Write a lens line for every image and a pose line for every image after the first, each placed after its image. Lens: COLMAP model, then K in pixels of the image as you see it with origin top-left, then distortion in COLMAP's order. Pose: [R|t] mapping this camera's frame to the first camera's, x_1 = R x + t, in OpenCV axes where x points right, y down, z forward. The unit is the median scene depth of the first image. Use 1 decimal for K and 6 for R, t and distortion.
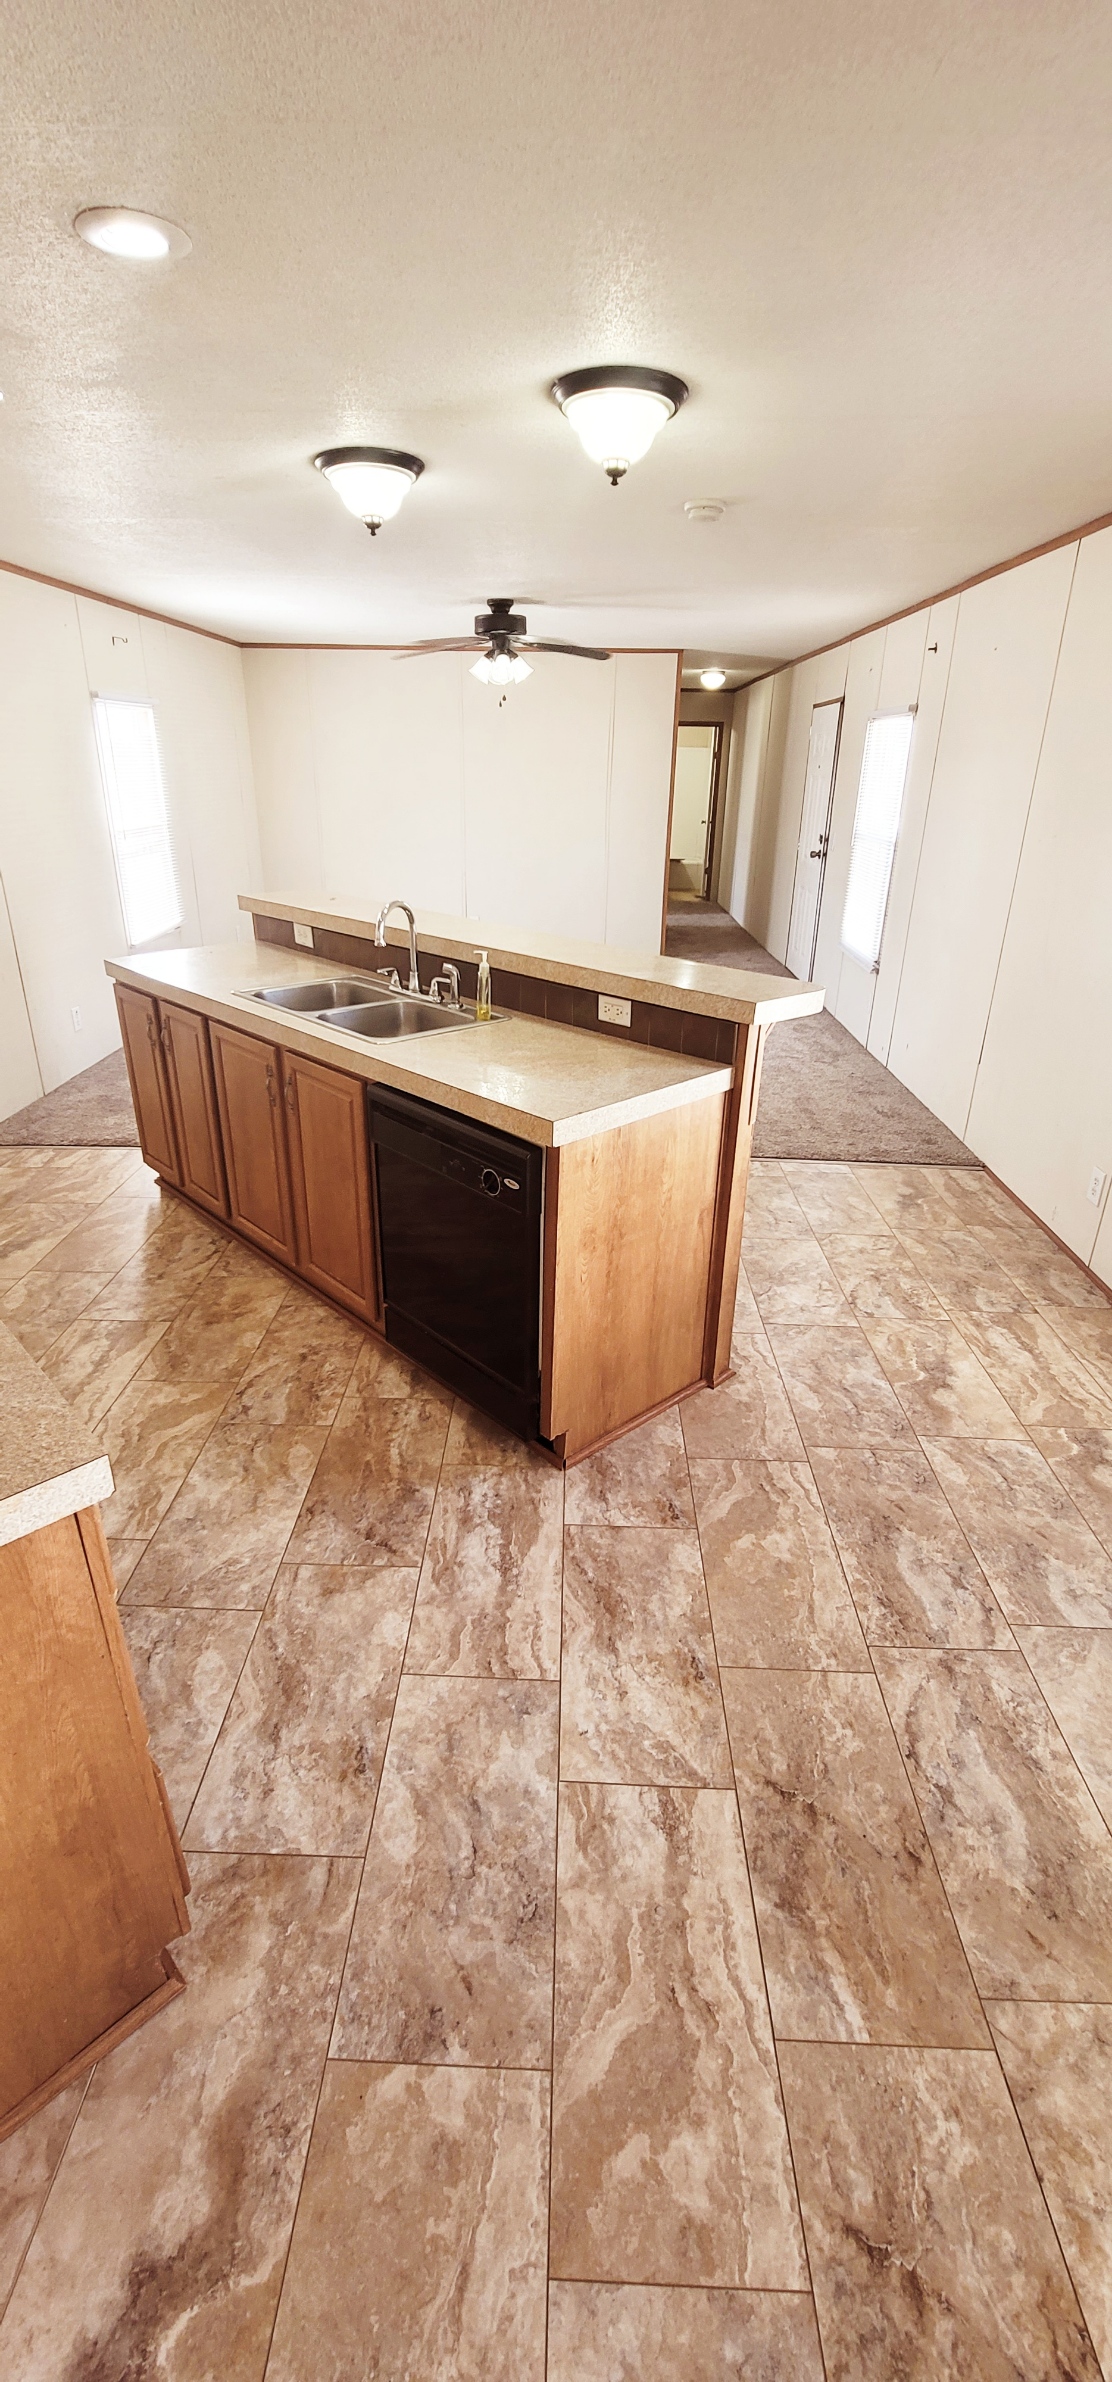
lens RADIAL K [[971.4, 0, 556.0], [0, 971.4, 1191.0], [0, 0, 1]] dist [-0.000953, -0.000172]
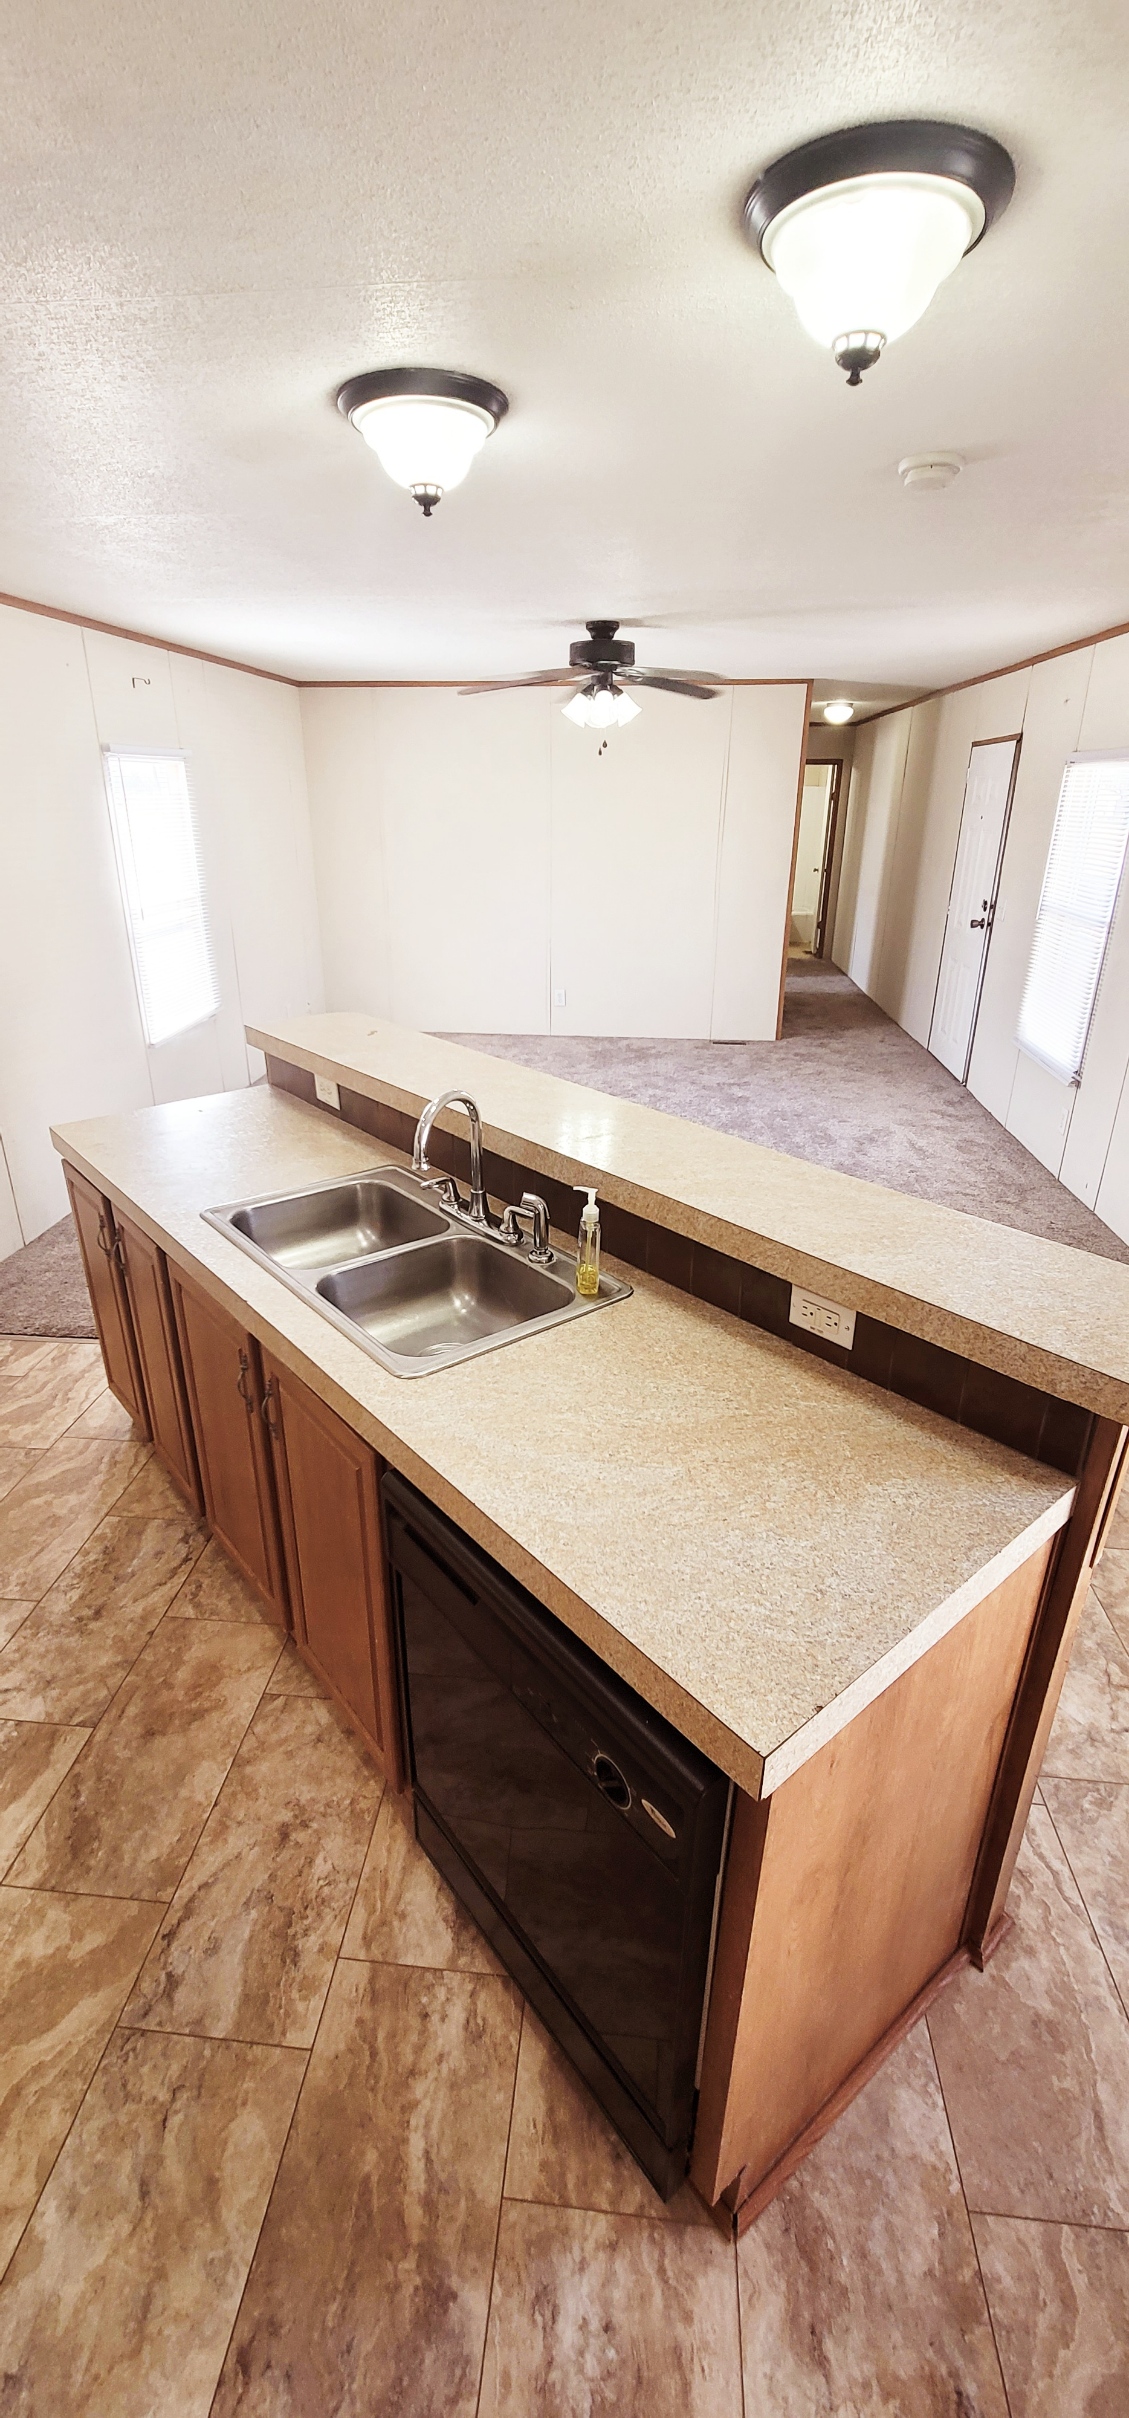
lens RADIAL K [[989.1, 0, 564.5], [0, 989.1, 1209.0], [0, 0, 1]] dist [-0.000190, -0.000001]
pose [[0.997465, 0.017106, -0.069068, -0.043524], [-0.018409, 0.999664, -0.018264, -0.201410], [0.068732, 0.019489, 0.997445, 0.355277]]
